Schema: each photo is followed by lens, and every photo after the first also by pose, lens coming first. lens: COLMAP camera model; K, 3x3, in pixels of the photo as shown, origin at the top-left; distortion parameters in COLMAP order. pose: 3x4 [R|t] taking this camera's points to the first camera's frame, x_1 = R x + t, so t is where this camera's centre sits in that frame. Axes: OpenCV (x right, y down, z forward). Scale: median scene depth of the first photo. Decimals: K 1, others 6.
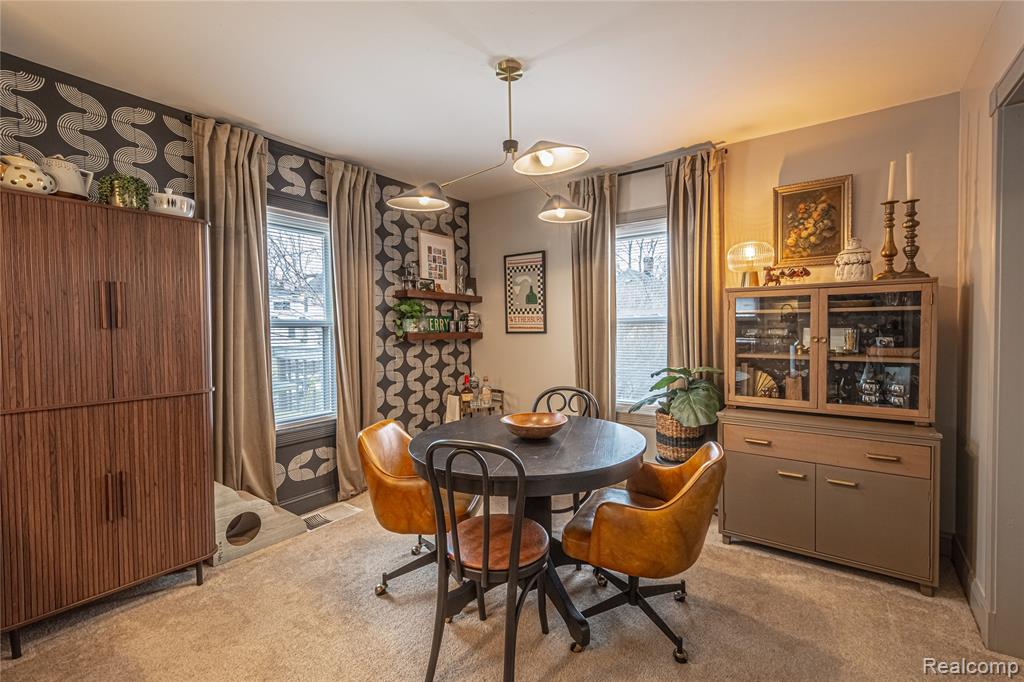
lens RADIAL K [[449.8, 0, 515.0], [0, 449.8, 341.1], [0, 0, 1]] dist [0.014422, -0.002542]
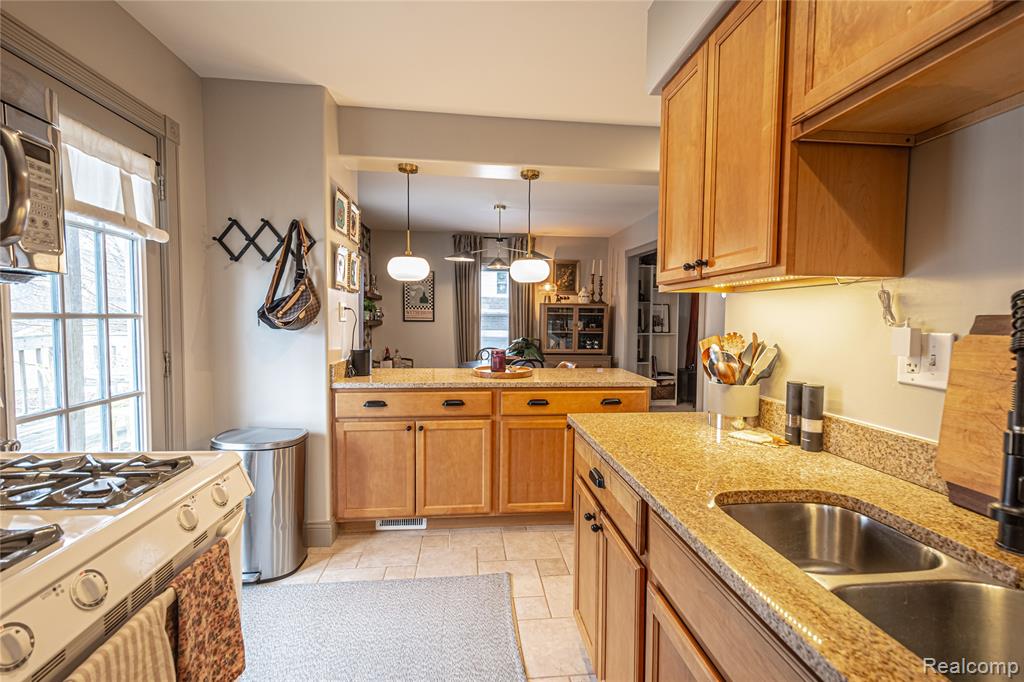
lens RADIAL K [[449.8, 0, 513.1], [0, 449.8, 343.8], [0, 0, 1]] dist [0.014422, -0.002542]
pose [[0.750984, -0.016804, 0.660106, -1.169715], [0.002506, 0.999741, 0.022598, 0.040217], [-0.660315, -0.015317, 0.750832, -0.631099]]
